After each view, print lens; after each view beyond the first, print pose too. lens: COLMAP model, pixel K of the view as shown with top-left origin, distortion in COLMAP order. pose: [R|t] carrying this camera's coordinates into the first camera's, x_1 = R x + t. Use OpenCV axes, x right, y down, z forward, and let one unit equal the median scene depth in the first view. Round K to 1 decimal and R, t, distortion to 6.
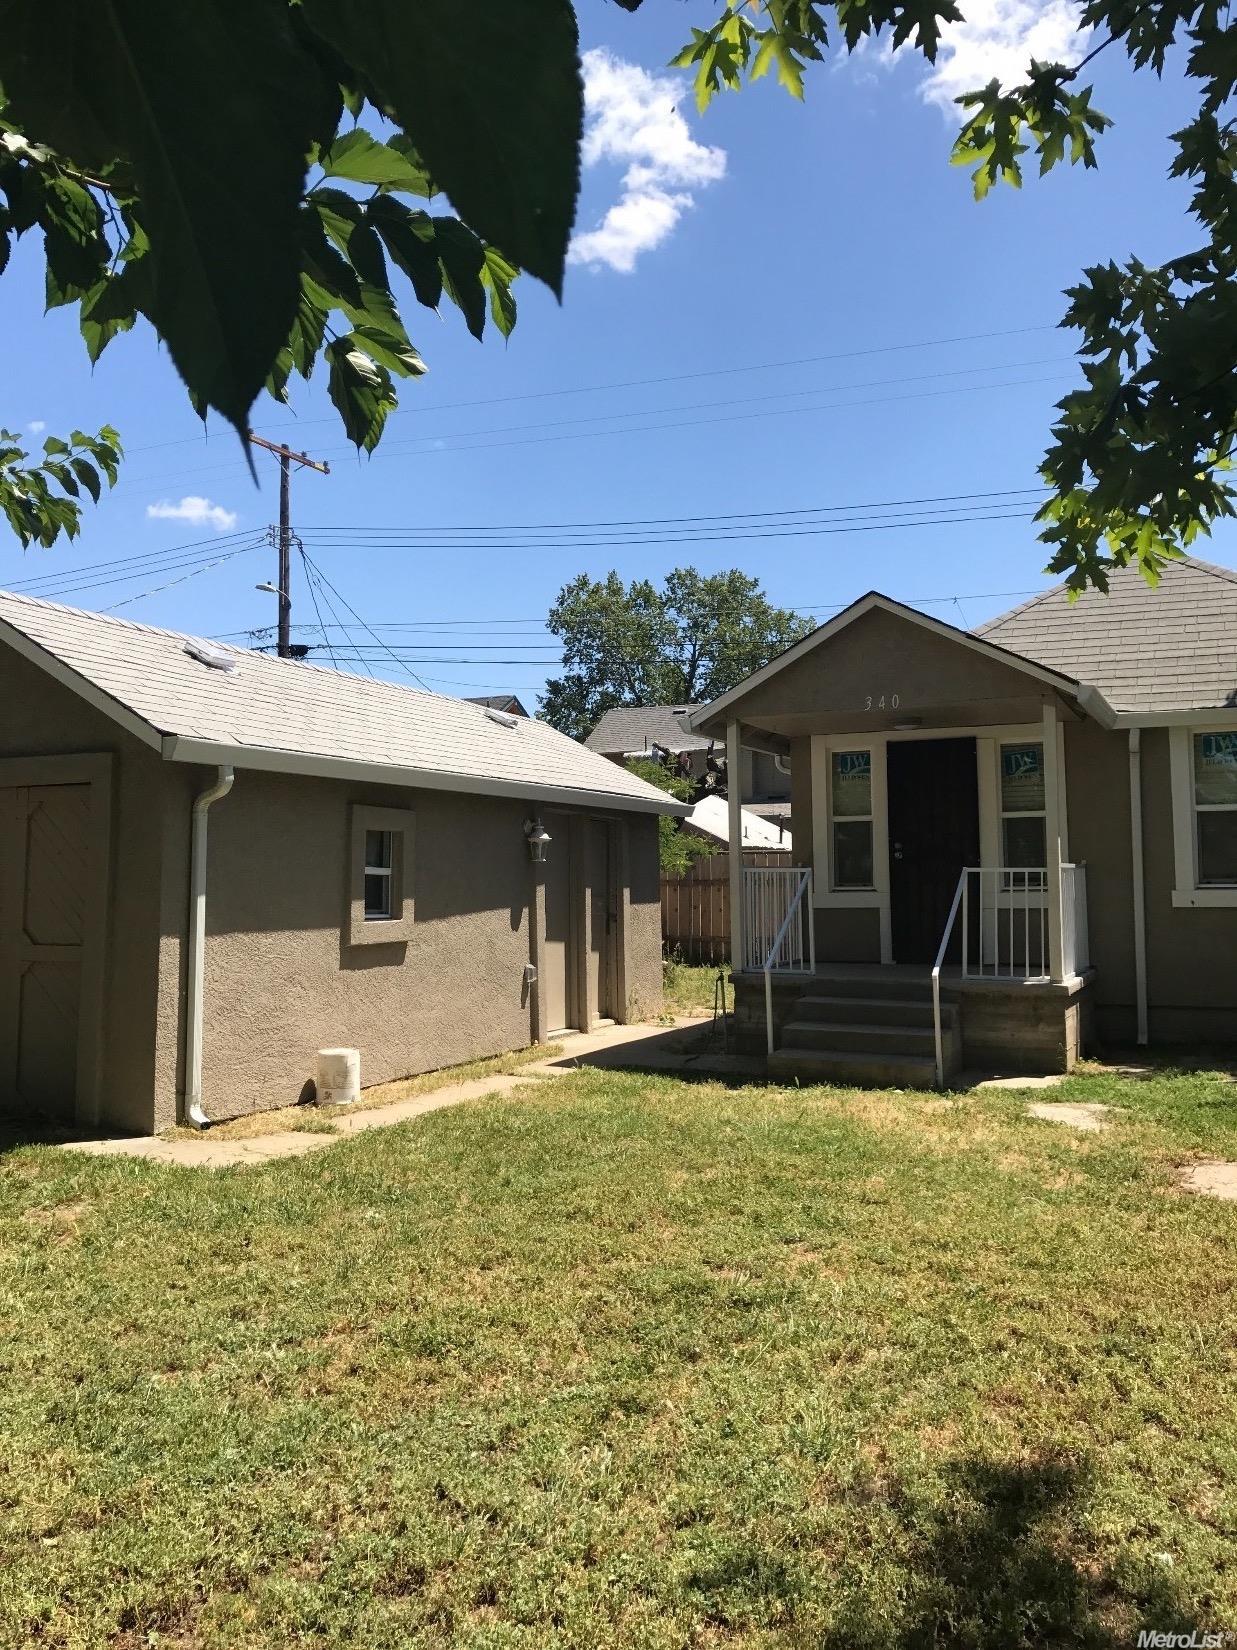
lens RADIAL K [[1357.9, 0, 620.0], [0, 1357.9, 803.8], [0, 0, 1]] dist [0.074970, 0.001043]
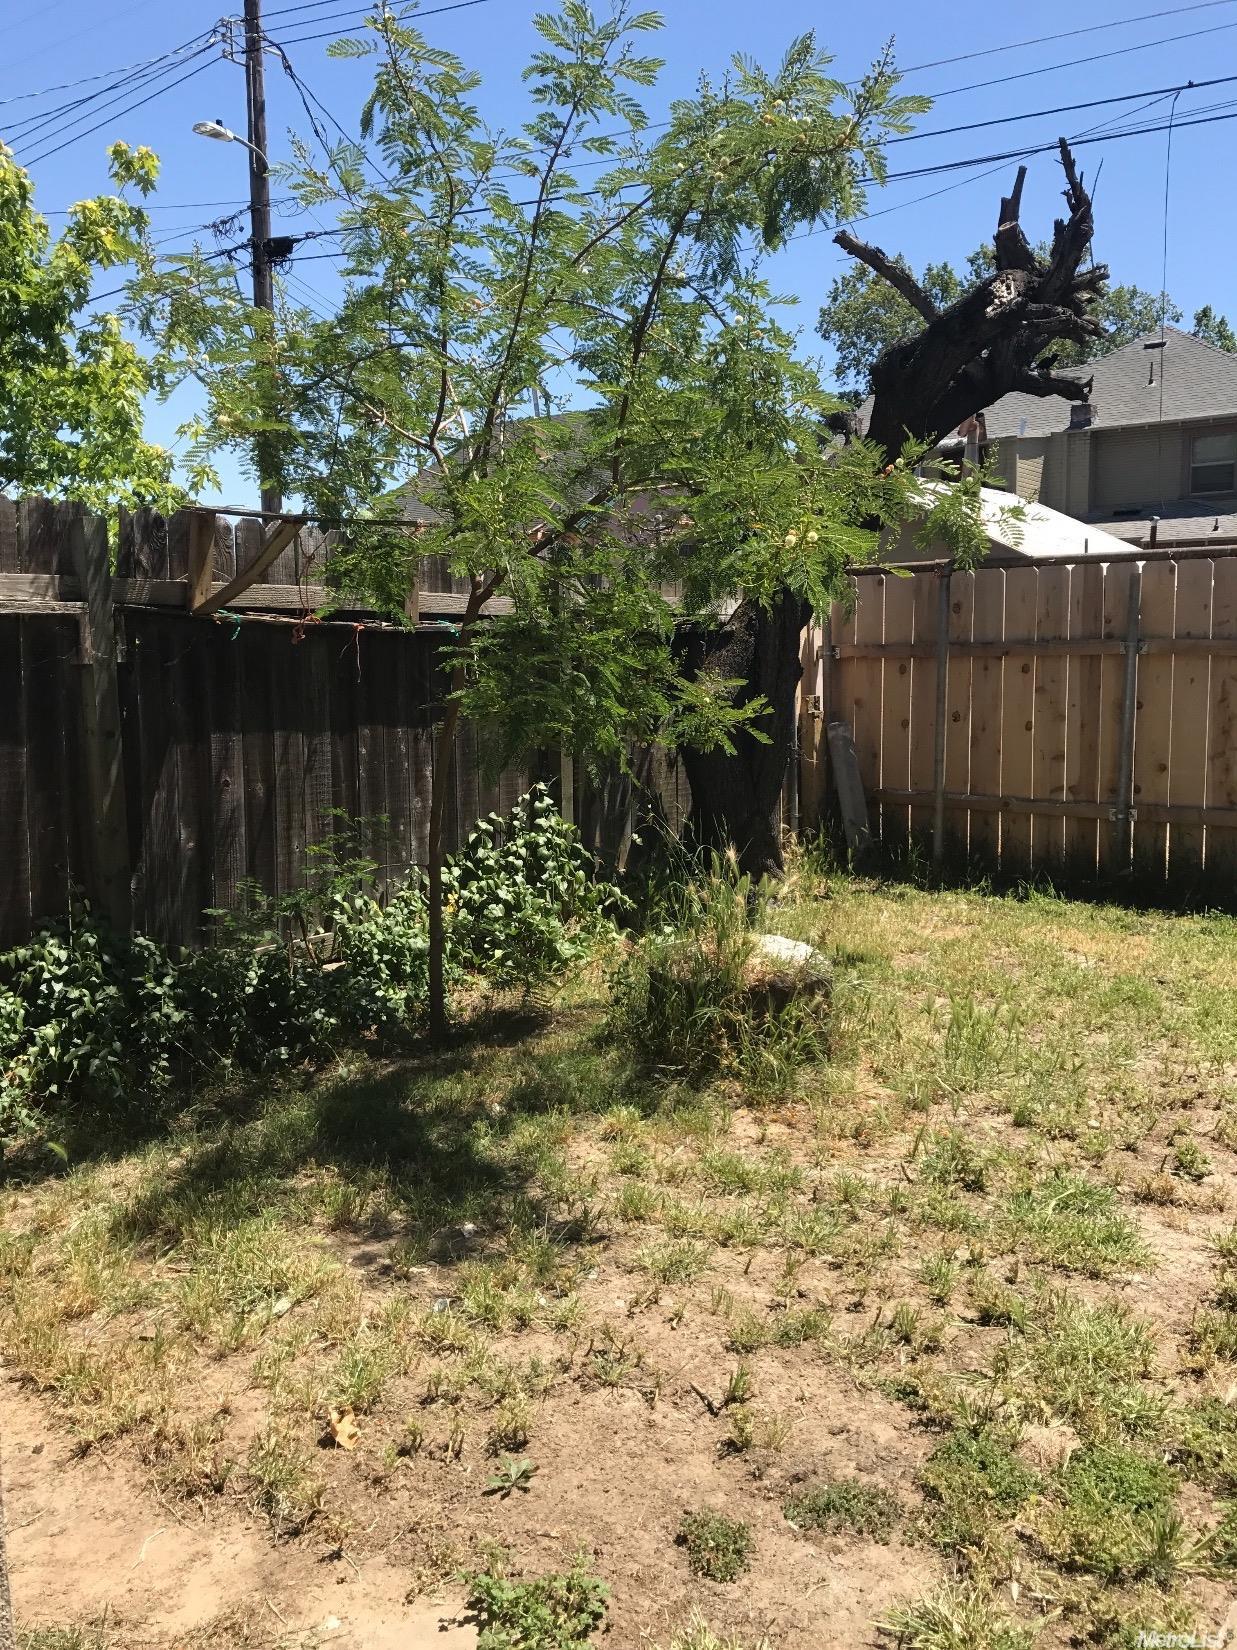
lens RADIAL K [[1371.9, 0, 618.5], [0, 1371.9, 825.0], [0, 0, 1]] dist [-0.042062, 0.078983]
pose [[0.976709, 0.021052, -0.213534, 0.085420], [0.018448, 0.983251, 0.181319, 0.068470], [0.213774, -0.181035, 0.959962, 1.164988]]
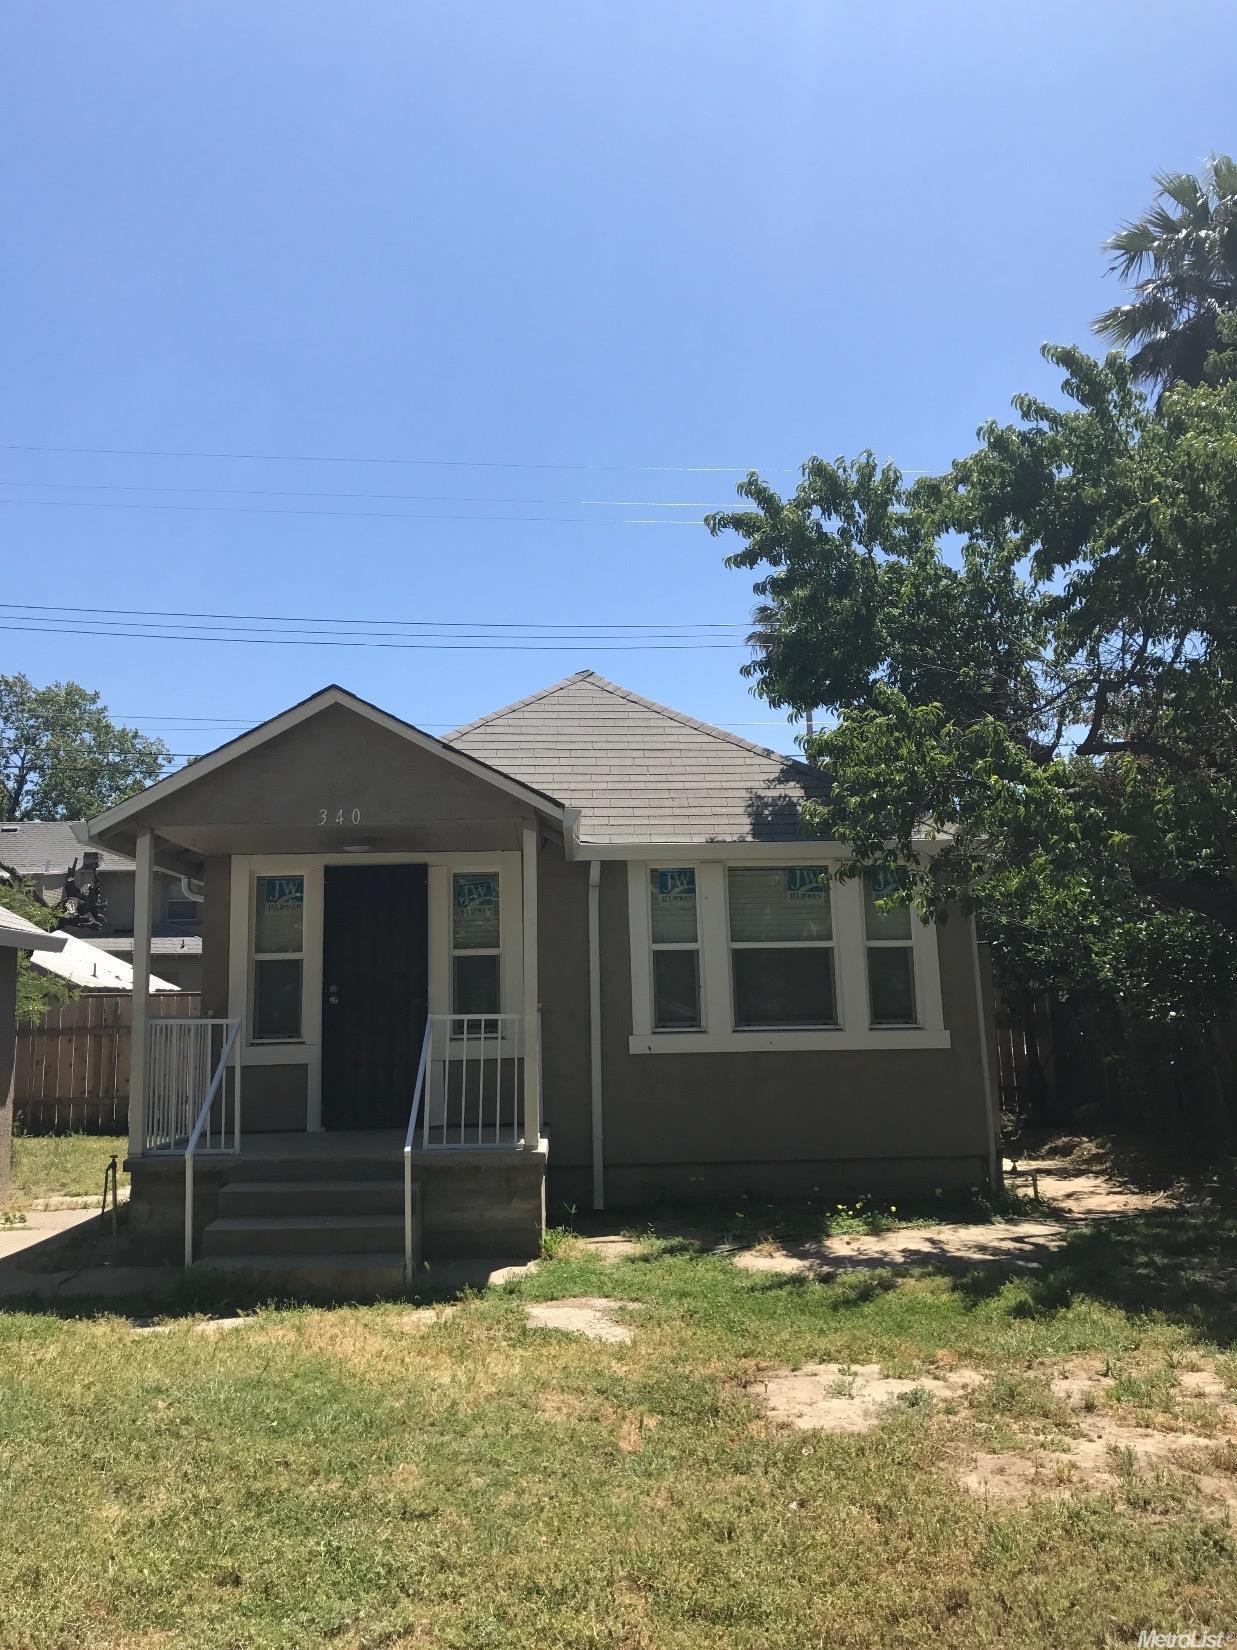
lens RADIAL K [[1371.6, 0, 620.9], [0, 1371.6, 794.6], [0, 0, 1]] dist [0.018583, -0.007747]
pose [[0.889614, 0.061985, 0.452487, -0.033359], [-0.013970, 0.993977, -0.108697, 0.001026], [-0.456499, 0.090378, 0.885122, 0.159069]]
